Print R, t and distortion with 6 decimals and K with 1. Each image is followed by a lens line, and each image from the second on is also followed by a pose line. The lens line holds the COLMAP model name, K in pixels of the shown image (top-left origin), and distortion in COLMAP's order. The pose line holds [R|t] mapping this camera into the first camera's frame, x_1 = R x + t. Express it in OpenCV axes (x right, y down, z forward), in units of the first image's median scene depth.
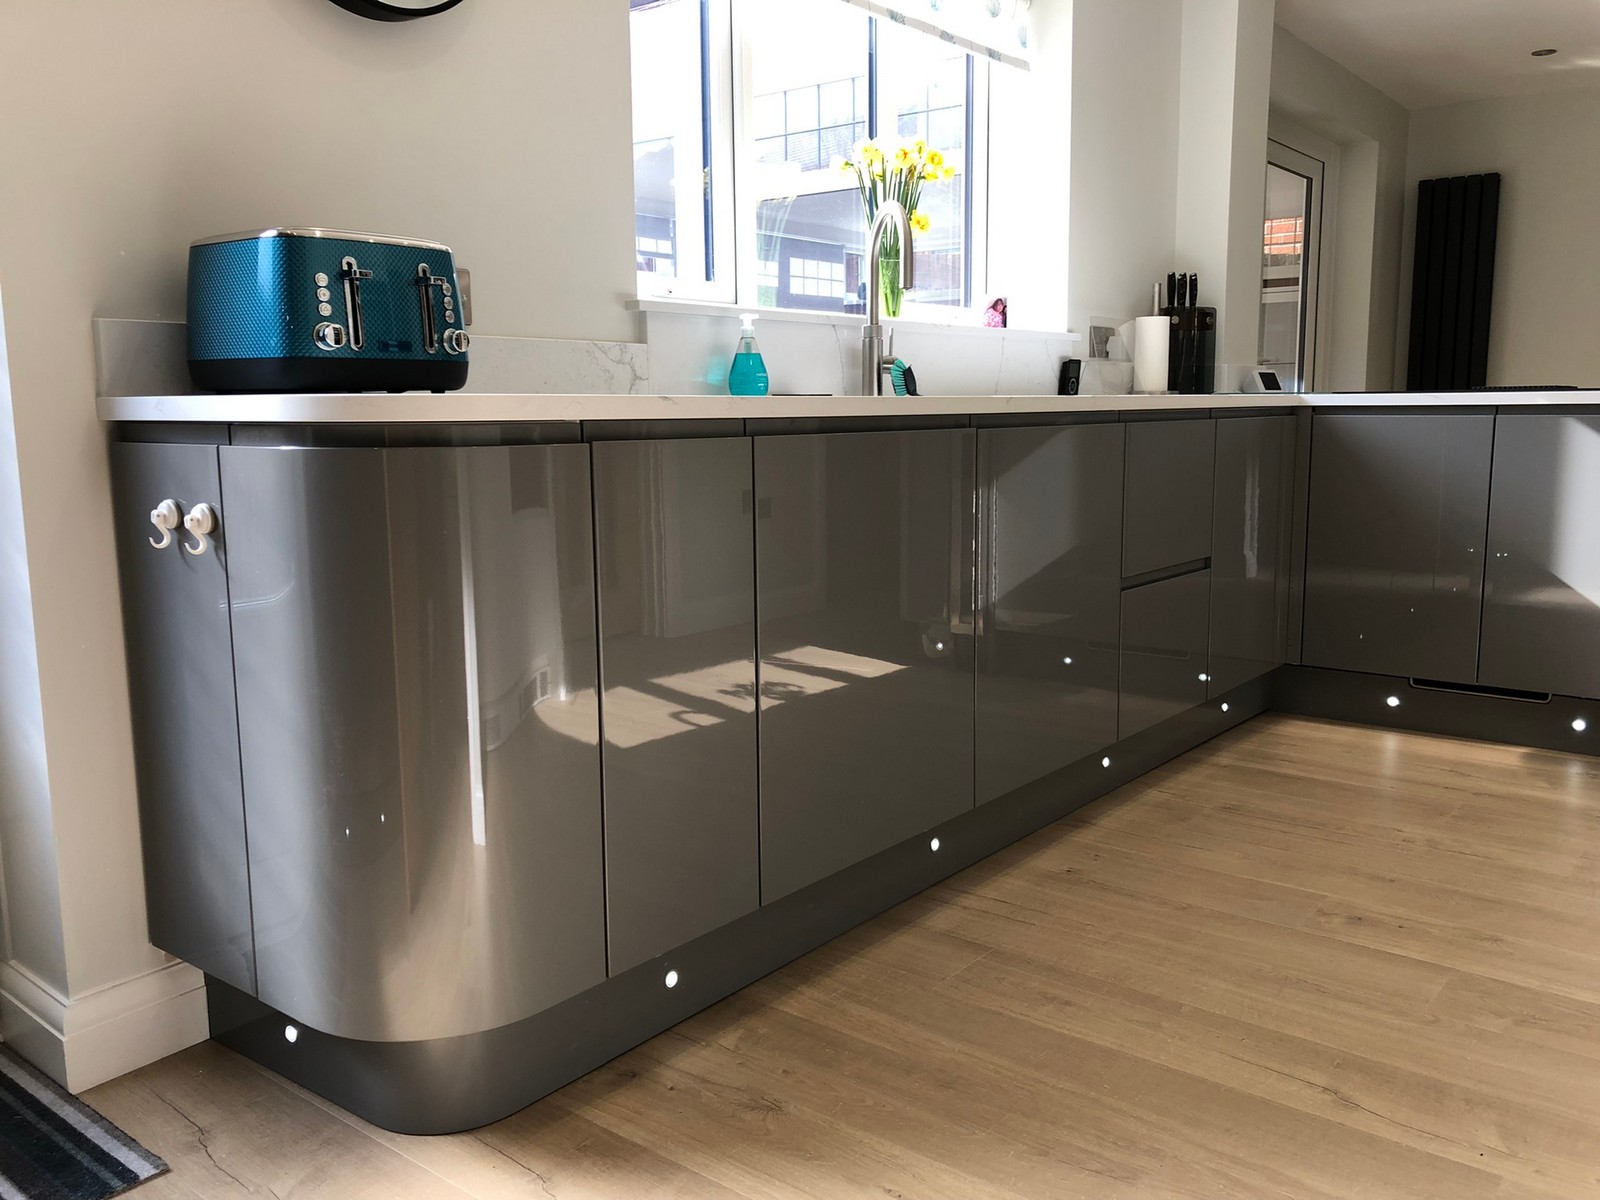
lens RADIAL K [[1300.2, 0, 807.5], [0, 1300.2, 588.3], [0, 0, 1]] dist [0.008508, 0.004875]
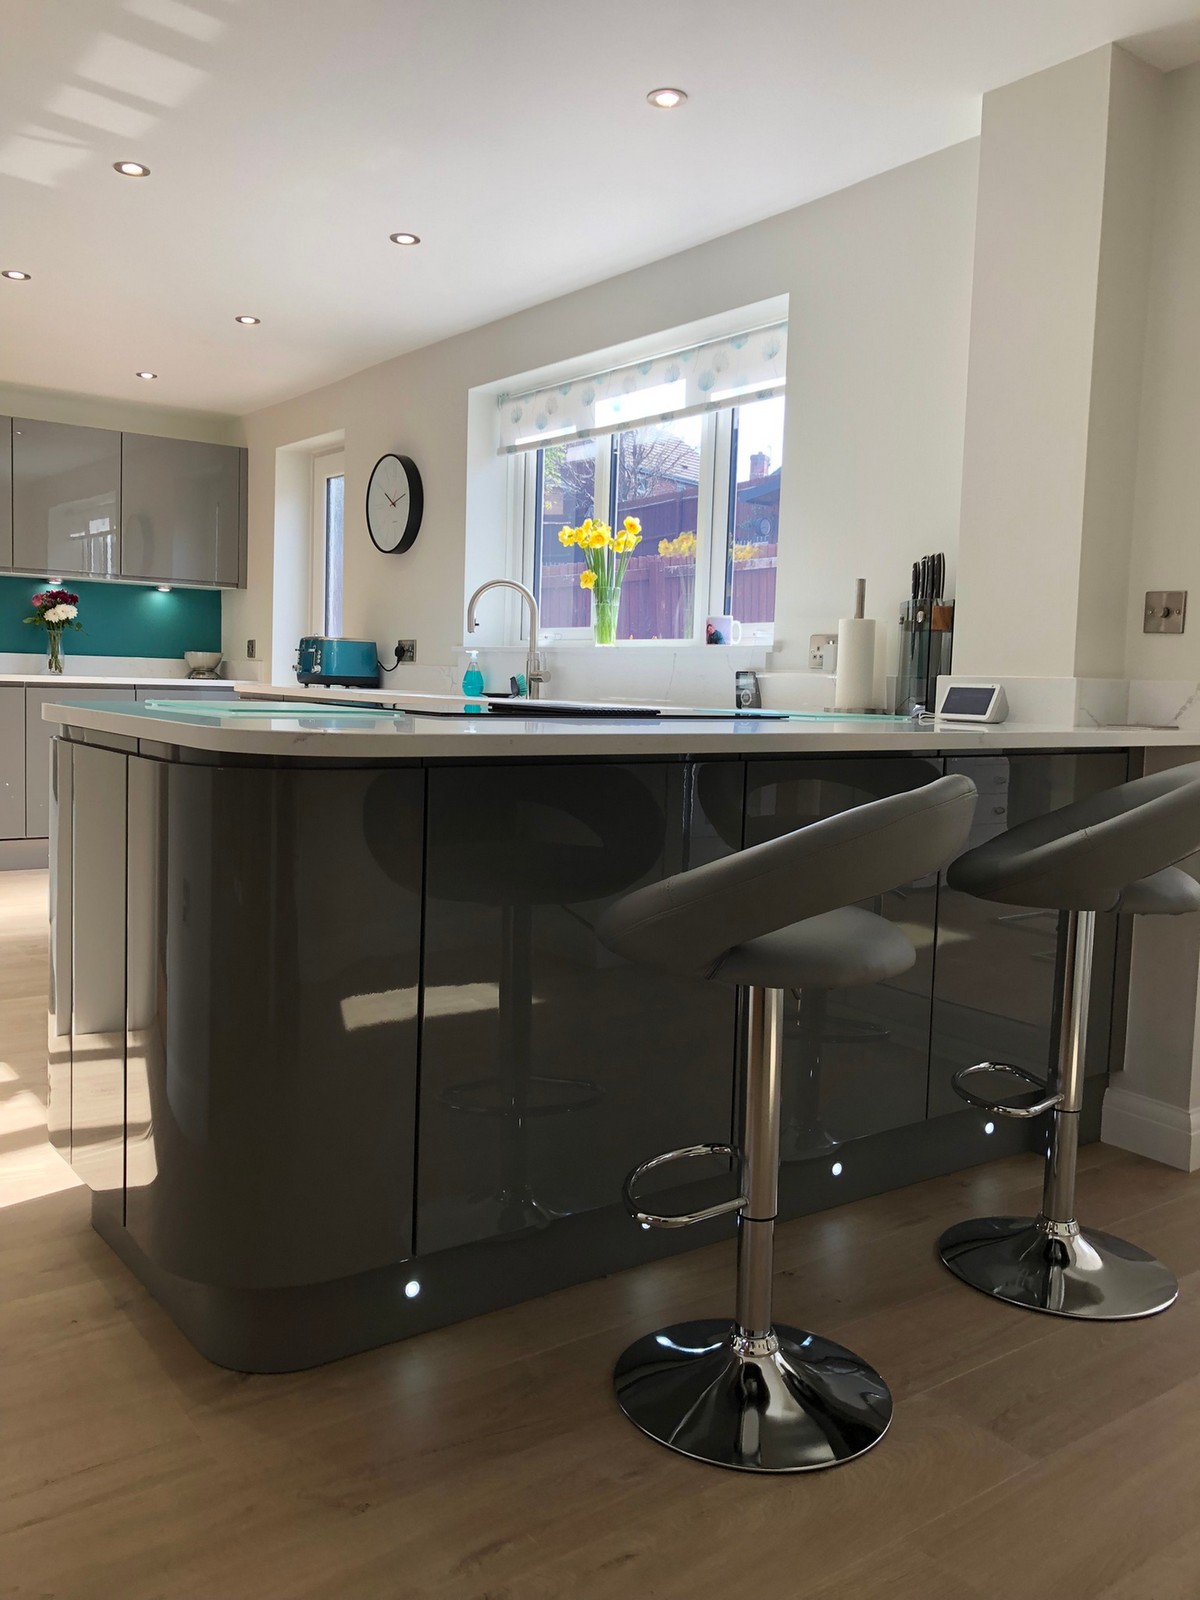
lens RADIAL K [[1322.4, 0, 568.0], [0, 1322.4, 791.5], [0, 0, 1]] dist [0.101137, -0.229951]
pose [[-0.283581, 0.083464, -0.955309, 1.688838], [-0.163343, 0.977443, 0.133885, -0.277661], [0.944935, 0.194010, -0.263551, 1.603030]]
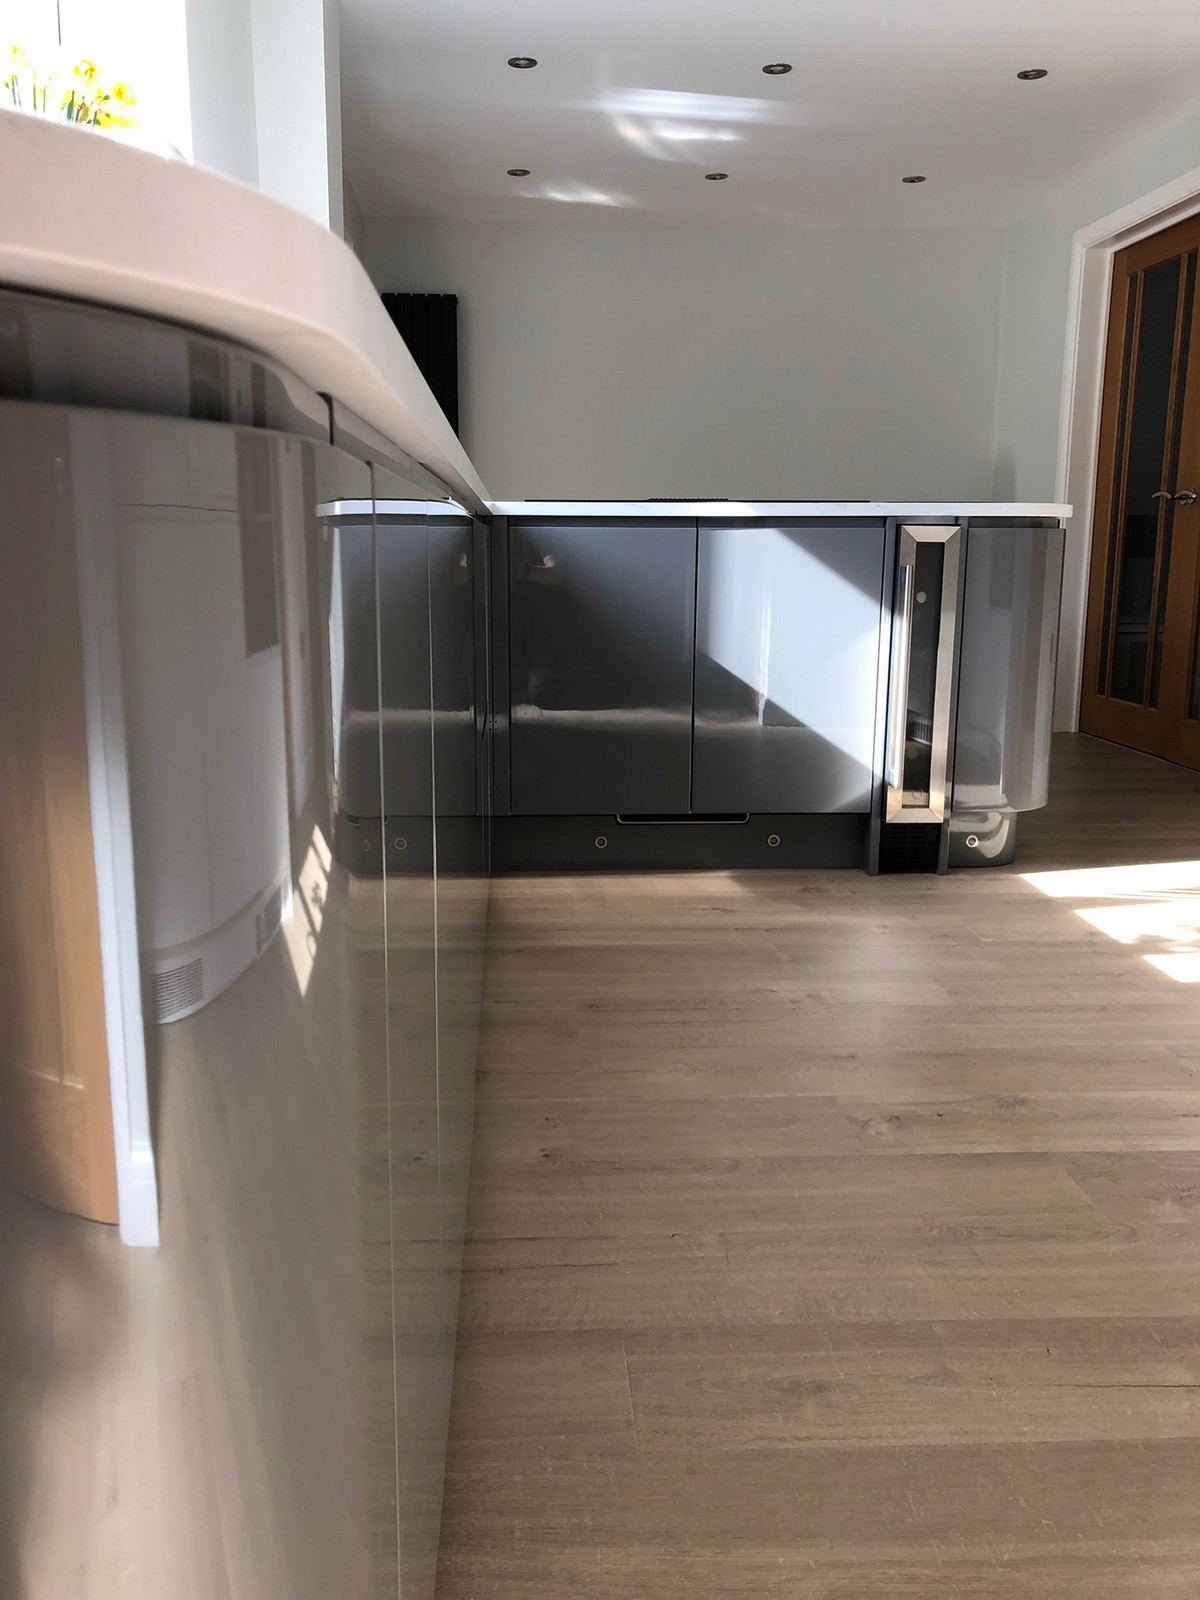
lens RADIAL K [[1300.2, 0, 601.0], [0, 1300.2, 777.2], [0, 0, 1]] dist [0.008508, 0.004875]
pose [[0.739564, -0.106955, 0.664534, -0.210652], [0.079474, 0.994264, 0.071577, -0.032628], [-0.668378, -0.000122, 0.743822, 0.427058]]
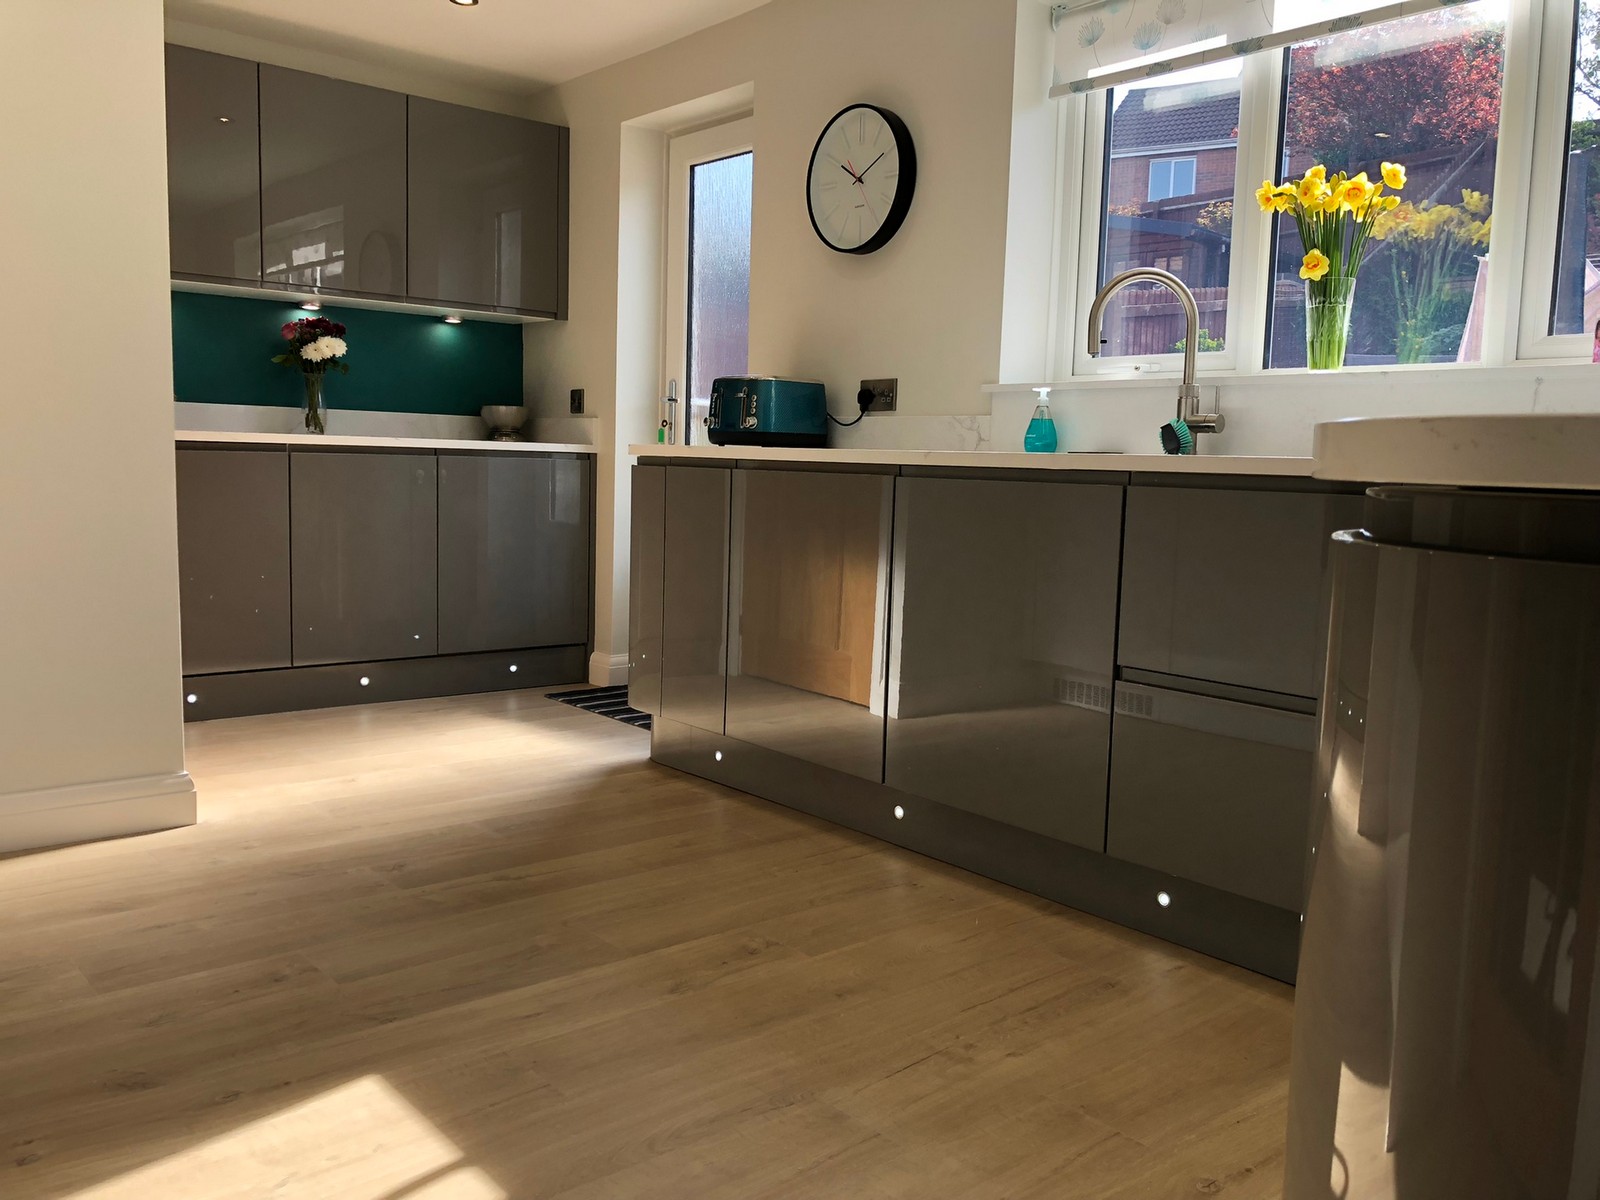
lens RADIAL K [[1302.1, 0, 800.0], [0, 1302.1, 600.0], [0, 0, 1]] dist [0.035852, -0.000718]
pose [[-0.195215, 0.111310, -0.974424, 1.177455], [-0.163909, 0.975863, 0.144312, -0.147952], [0.966967, 0.187888, -0.172258, 0.982412]]
